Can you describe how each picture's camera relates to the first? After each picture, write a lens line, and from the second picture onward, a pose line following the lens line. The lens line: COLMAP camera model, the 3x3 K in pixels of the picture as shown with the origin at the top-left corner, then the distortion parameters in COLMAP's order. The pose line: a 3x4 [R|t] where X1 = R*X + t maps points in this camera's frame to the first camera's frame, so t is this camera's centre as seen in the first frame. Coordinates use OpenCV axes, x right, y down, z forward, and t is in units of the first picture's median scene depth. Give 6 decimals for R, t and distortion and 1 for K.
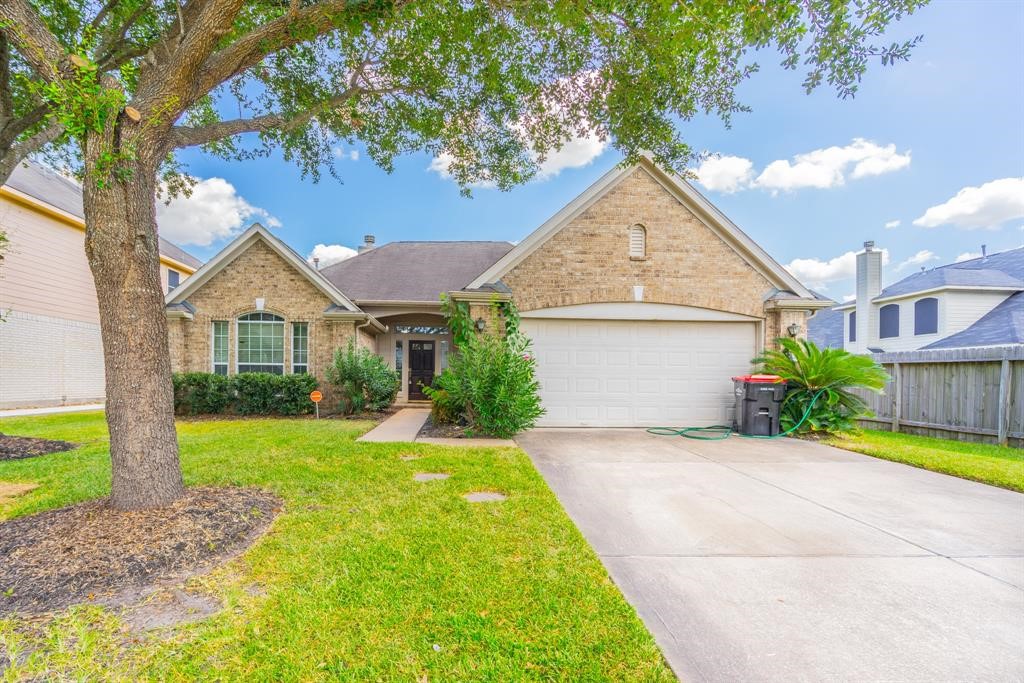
lens RADIAL K [[478.2, 0, 511.8], [0, 478.2, 377.0], [0, 0, 1]] dist [0.000028, -0.000067]
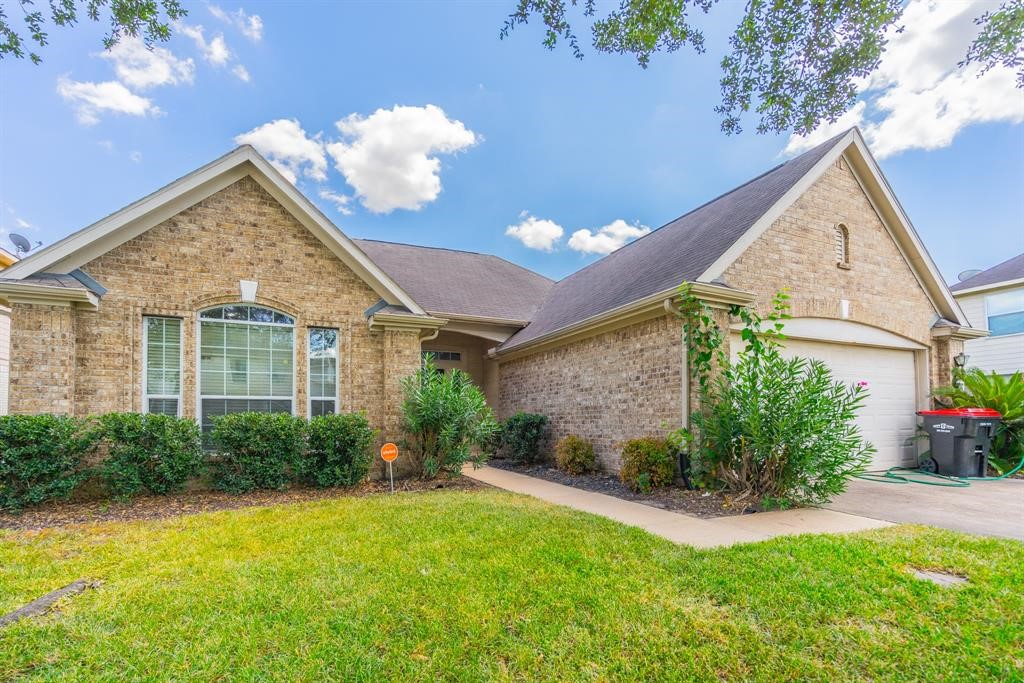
lens RADIAL K [[469.0, 0, 512.1], [0, 469.0, 403.1], [0, 0, 1]] dist [0.004101, 0.000594]
pose [[0.929584, -0.001367, 0.368608, -0.444504], [0.014137, 0.999390, -0.031945, 0.000956], [-0.368340, 0.034907, 0.929036, 0.381979]]
